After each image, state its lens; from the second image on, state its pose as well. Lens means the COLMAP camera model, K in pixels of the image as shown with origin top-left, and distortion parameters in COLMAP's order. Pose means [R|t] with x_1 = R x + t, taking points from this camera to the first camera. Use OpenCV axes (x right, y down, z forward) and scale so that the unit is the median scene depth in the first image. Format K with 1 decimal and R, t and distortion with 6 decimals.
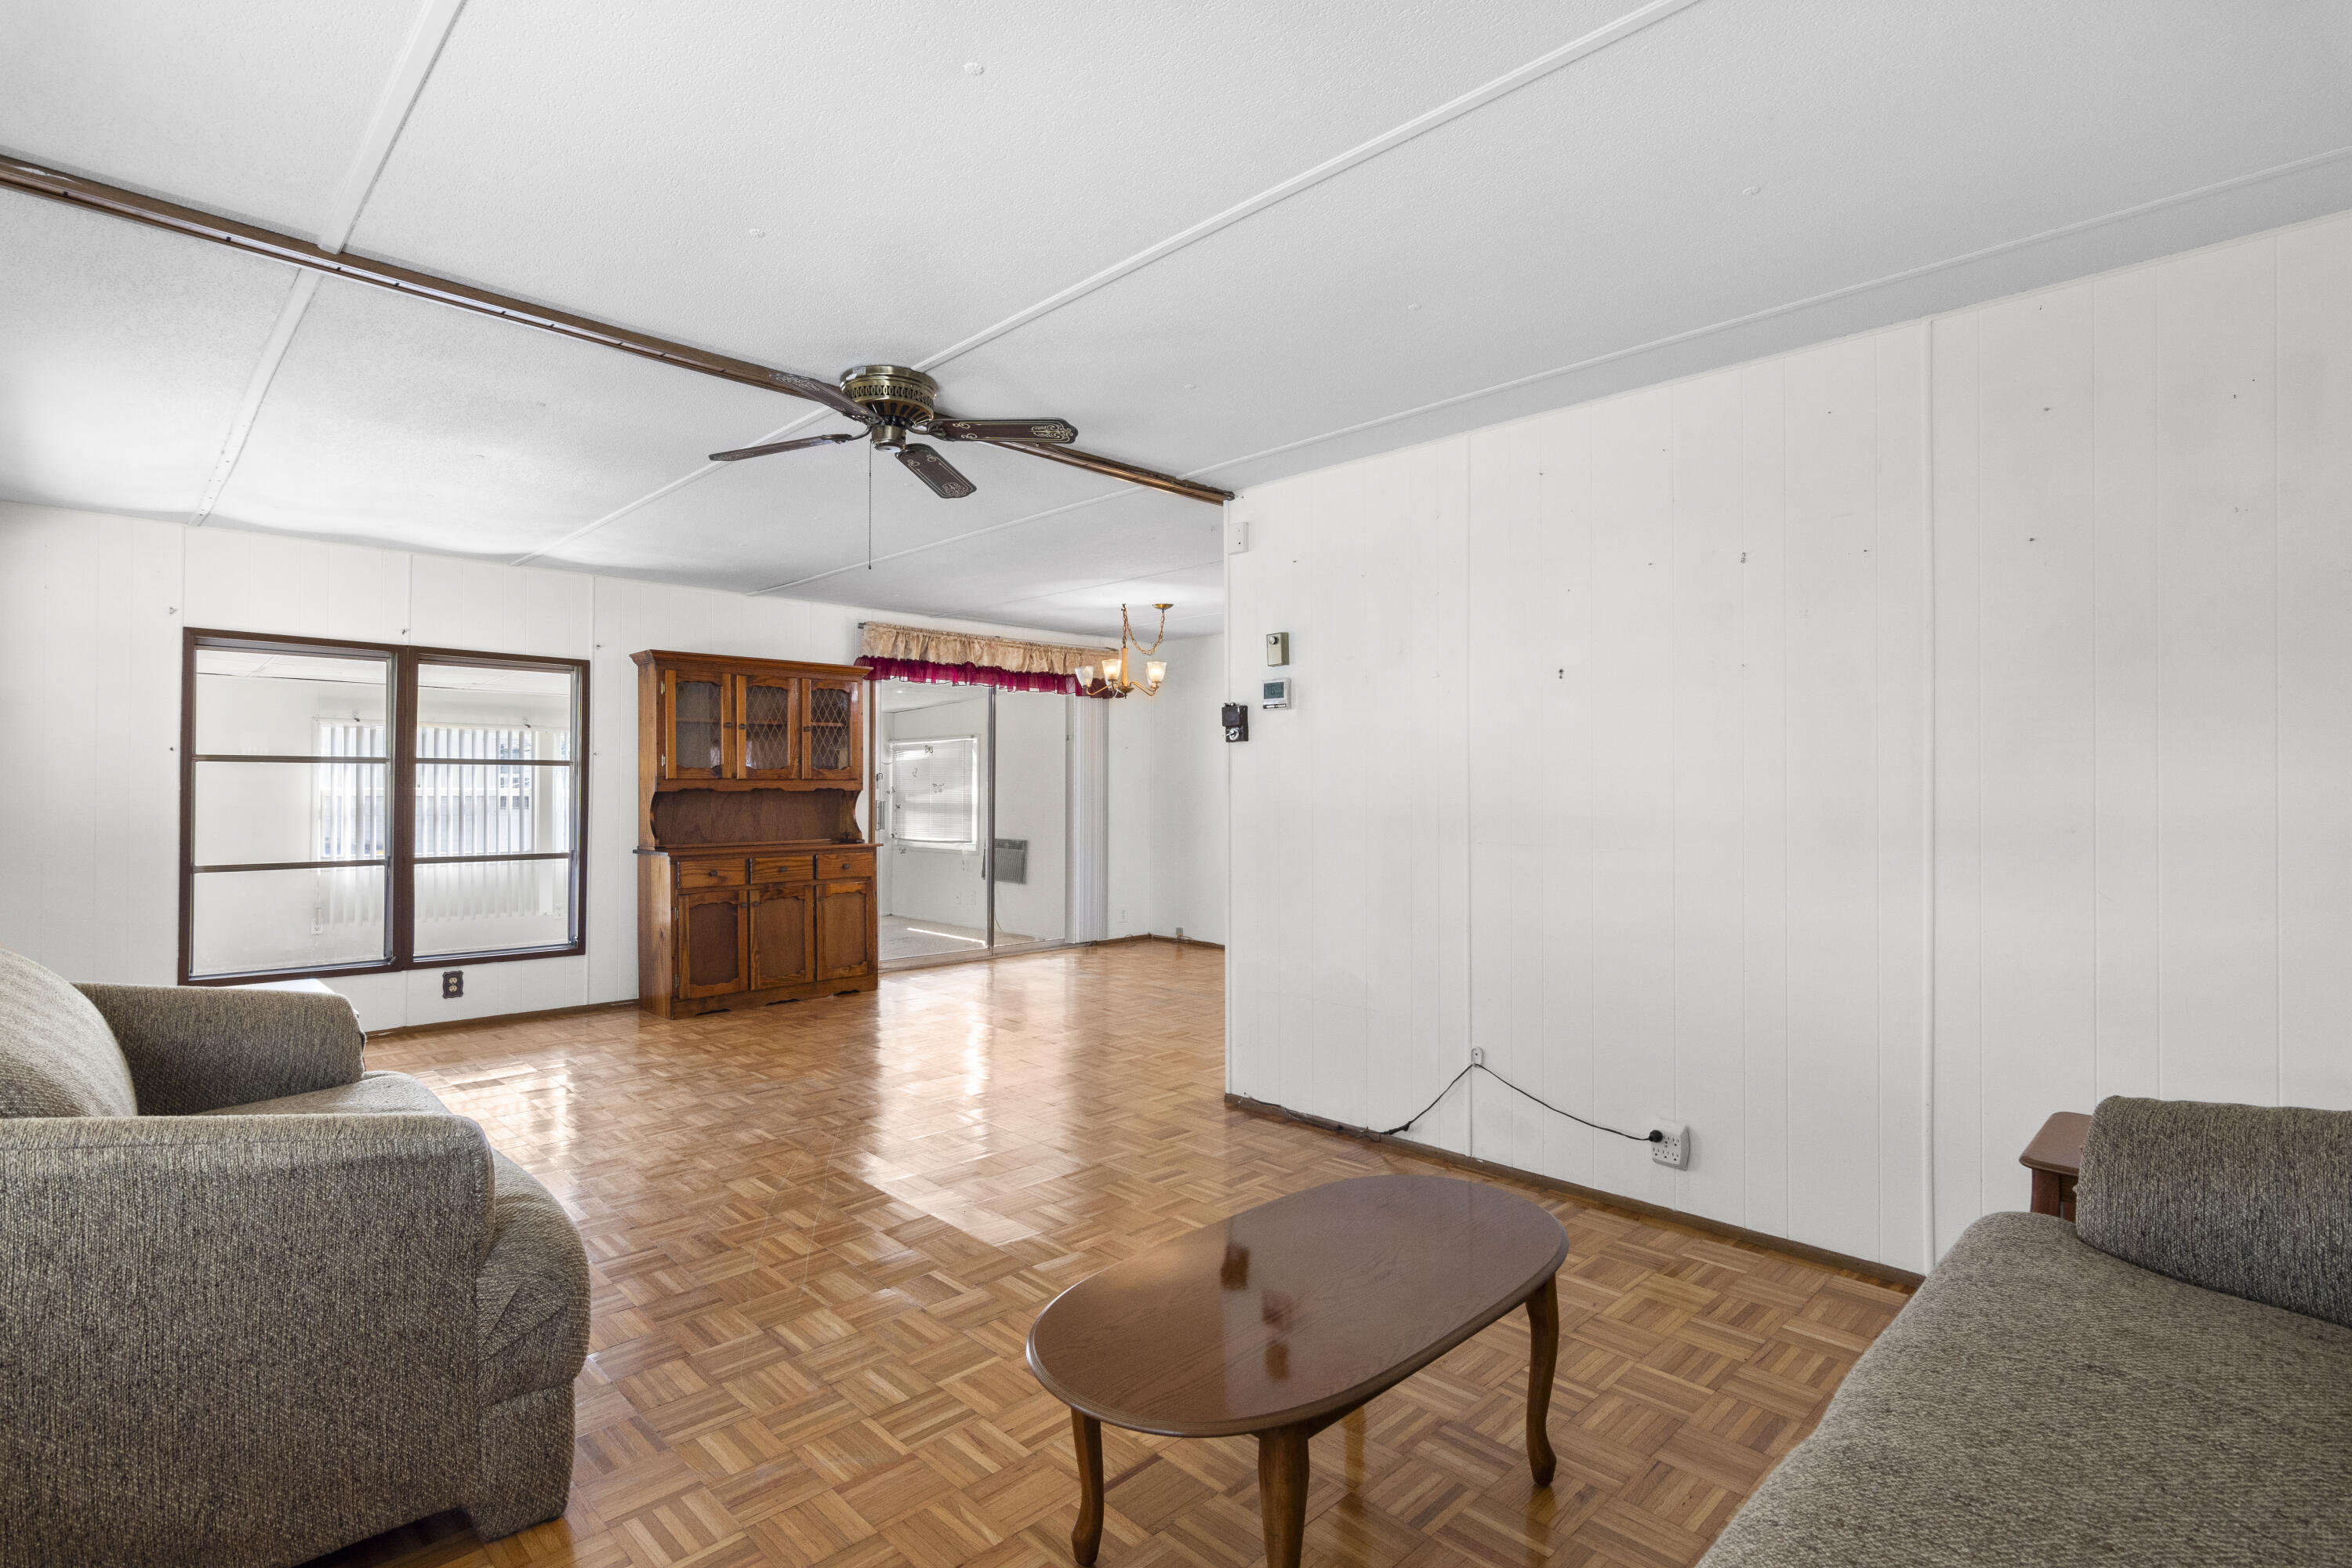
lens RADIAL K [[1113.7, 0, 1176.0], [0, 1113.7, 784.0], [0, 0, 1]] dist [-0.000193, 0.000032]
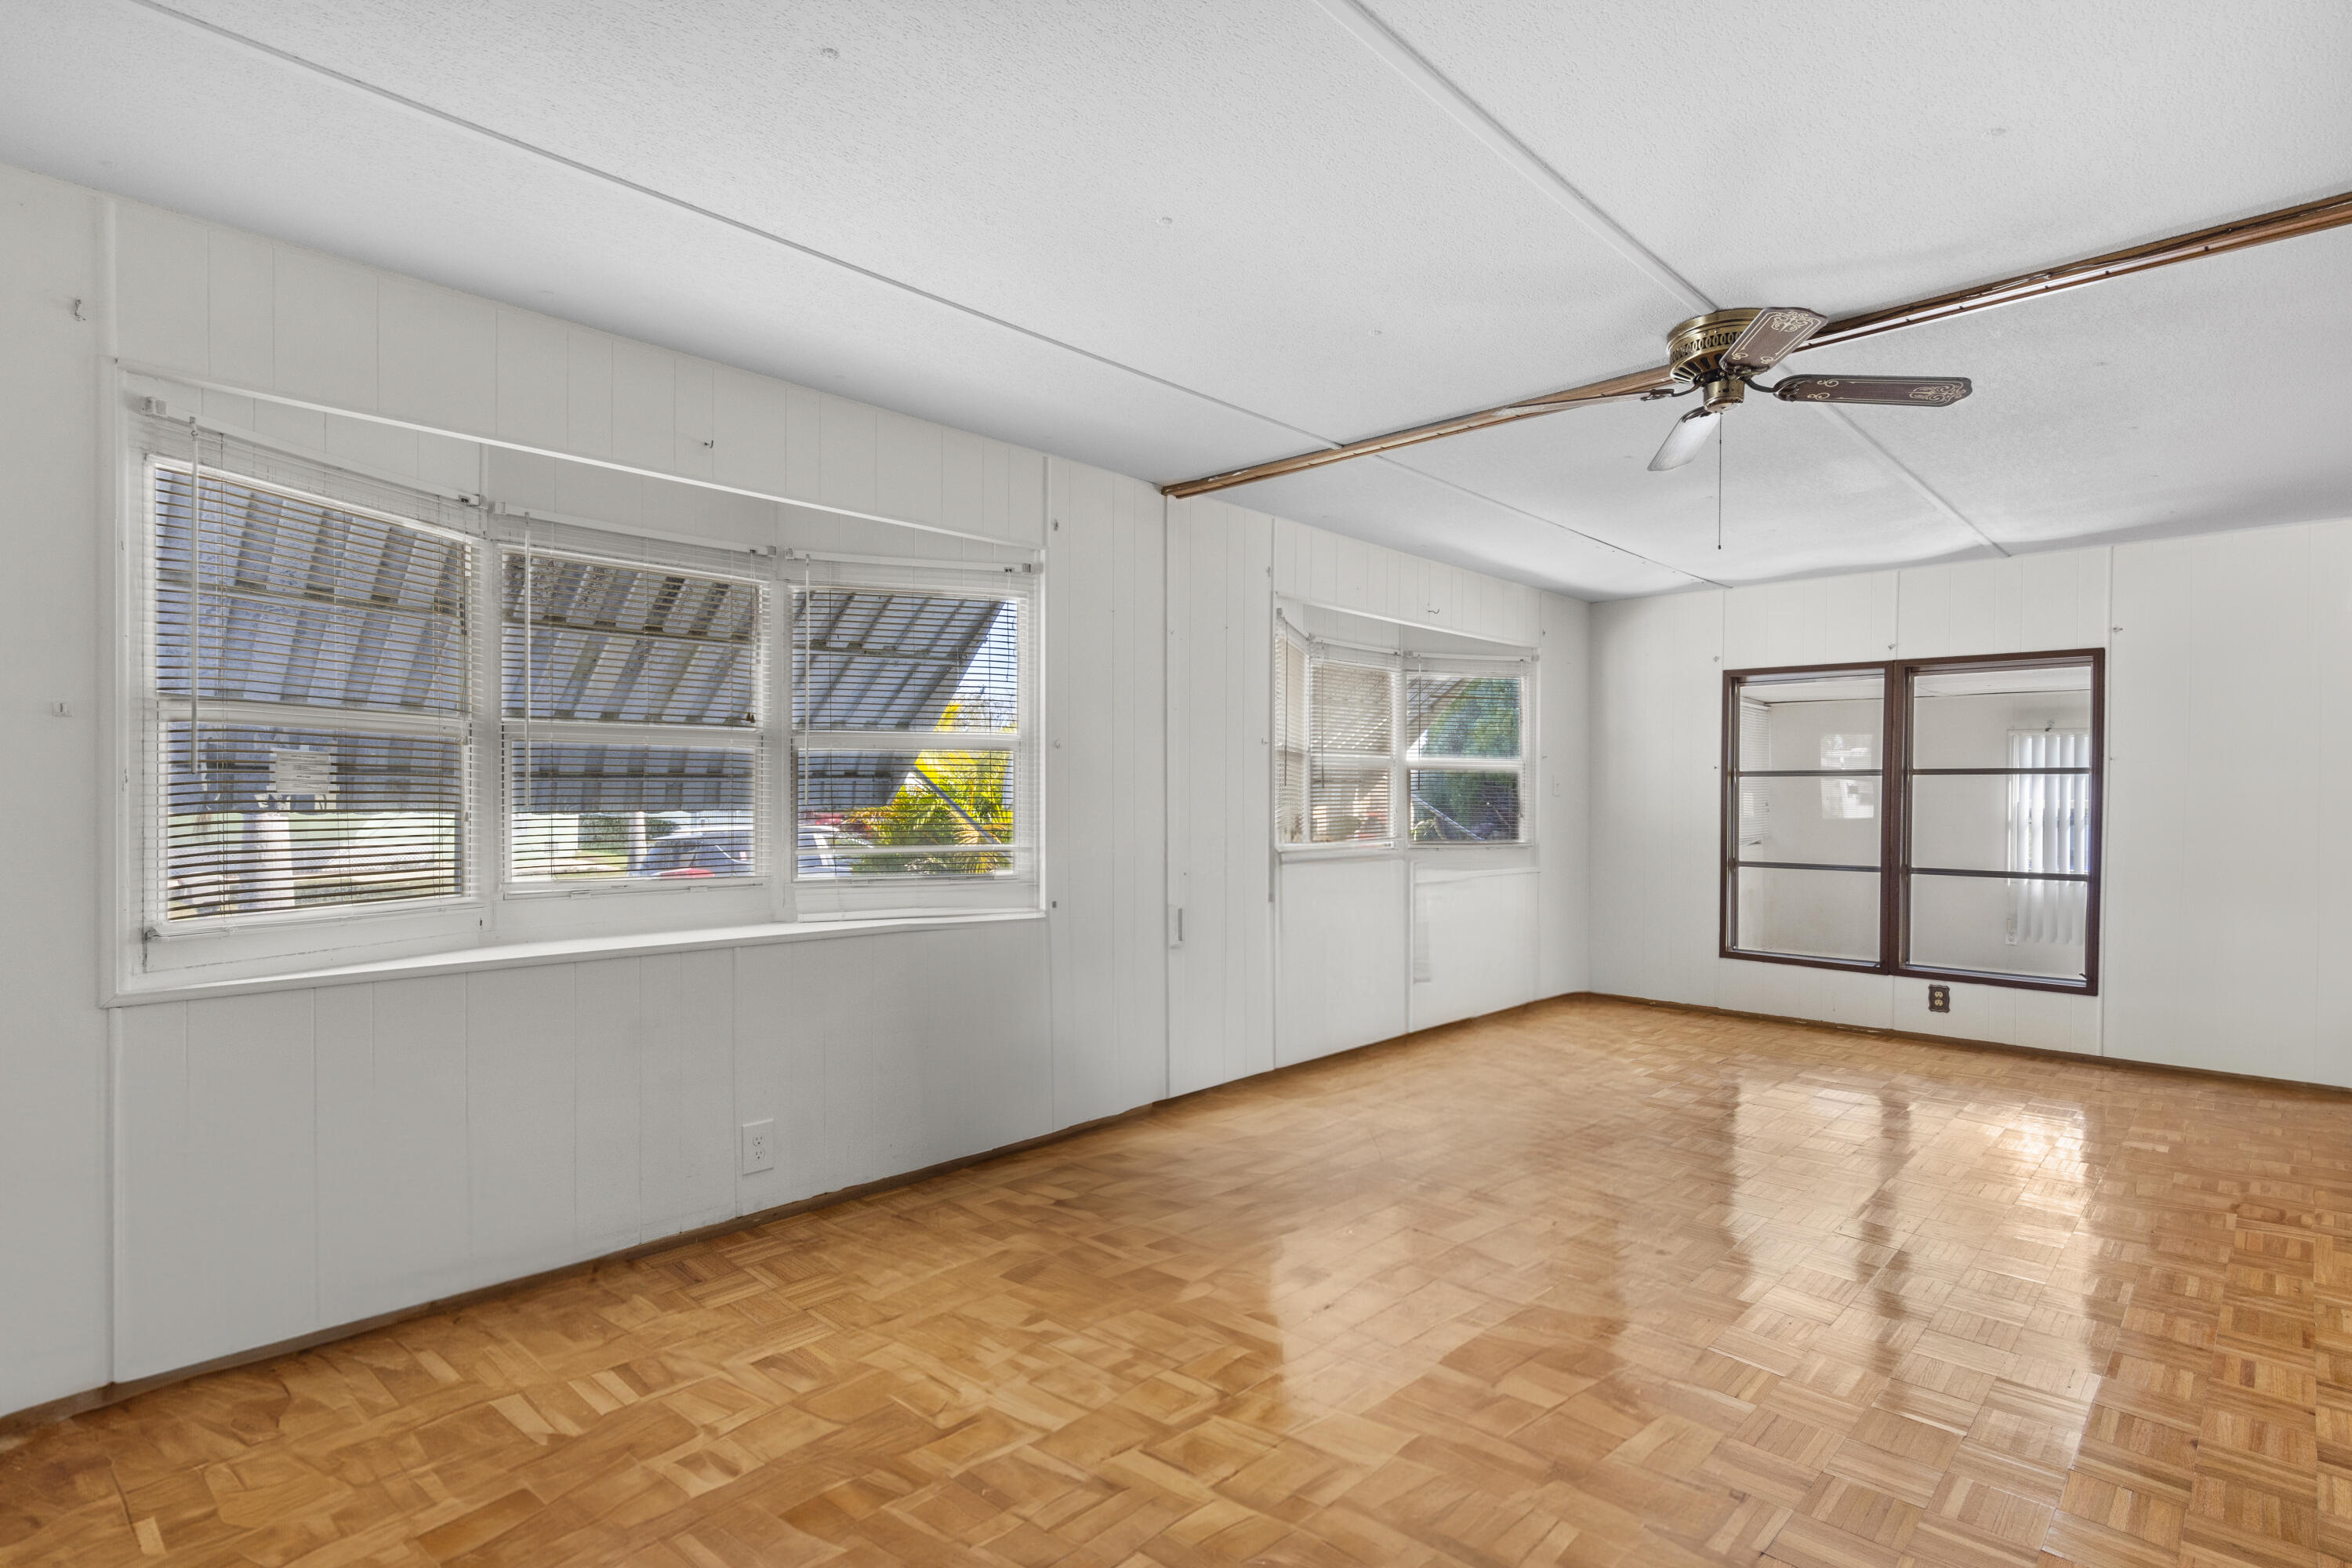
lens RADIAL K [[1160.2, 0, 1172.8], [0, 1160.2, 815.1], [0, 0, 1]] dist [-0.036398, -0.000312]
pose [[0.023218, 0.015449, -0.999611, 0.339748], [0.001183, 0.999879, 0.015480, 0.001454], [0.999730, -0.001542, 0.023196, 0.299378]]
